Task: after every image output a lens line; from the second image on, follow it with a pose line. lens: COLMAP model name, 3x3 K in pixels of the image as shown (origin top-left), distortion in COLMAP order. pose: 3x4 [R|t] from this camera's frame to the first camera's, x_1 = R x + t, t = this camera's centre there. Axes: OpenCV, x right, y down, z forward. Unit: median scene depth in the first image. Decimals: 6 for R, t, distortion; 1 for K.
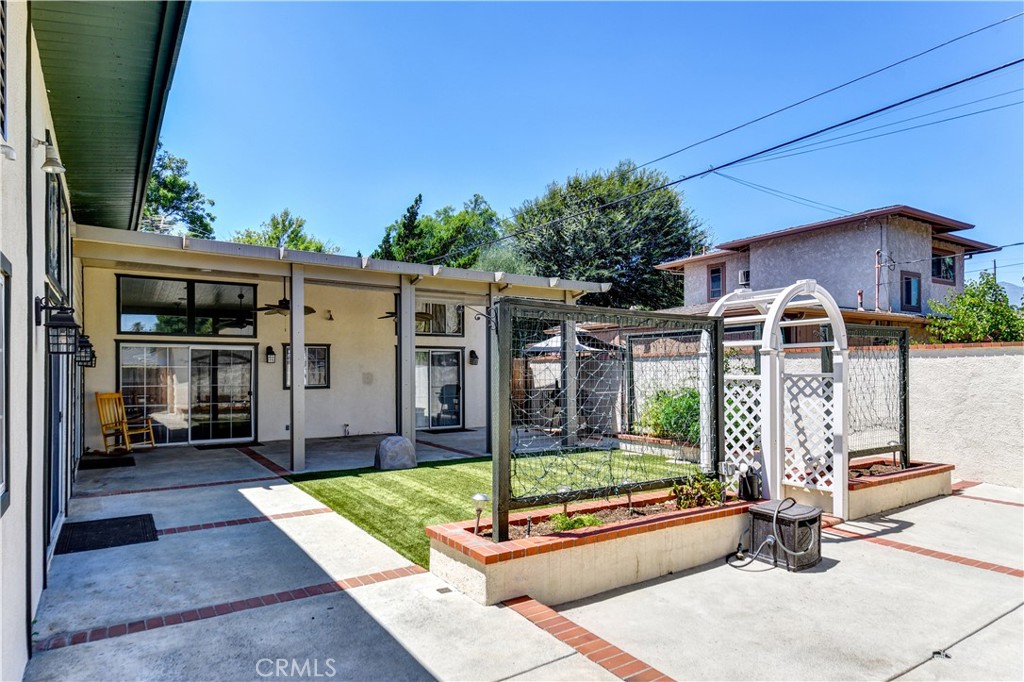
lens RADIAL K [[596.8, 0, 510.1], [0, 596.8, 369.7], [0, 0, 1]] dist [0.019220, -0.000754]
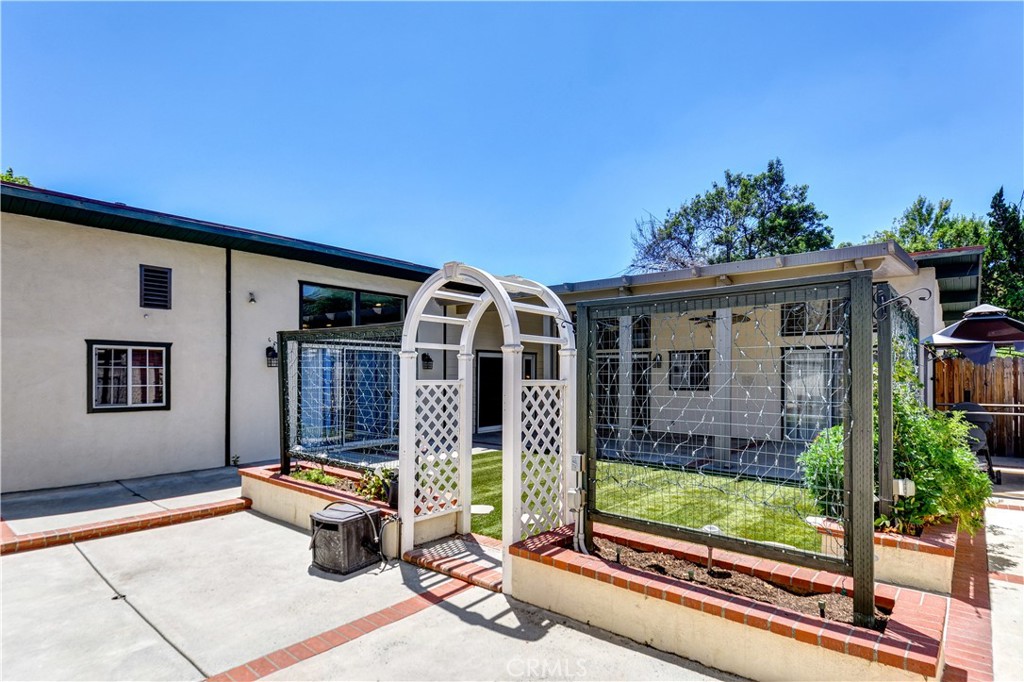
lens RADIAL K [[538.1, 0, 511.6], [0, 538.1, 375.7], [0, 0, 1]] dist [-0.000724, -0.000441]
pose [[0.267499, -0.002463, -0.963555, 0.793566], [0.006050, 0.999981, -0.000877, 0.006318], [0.963539, -0.005595, 0.267509, 0.587894]]
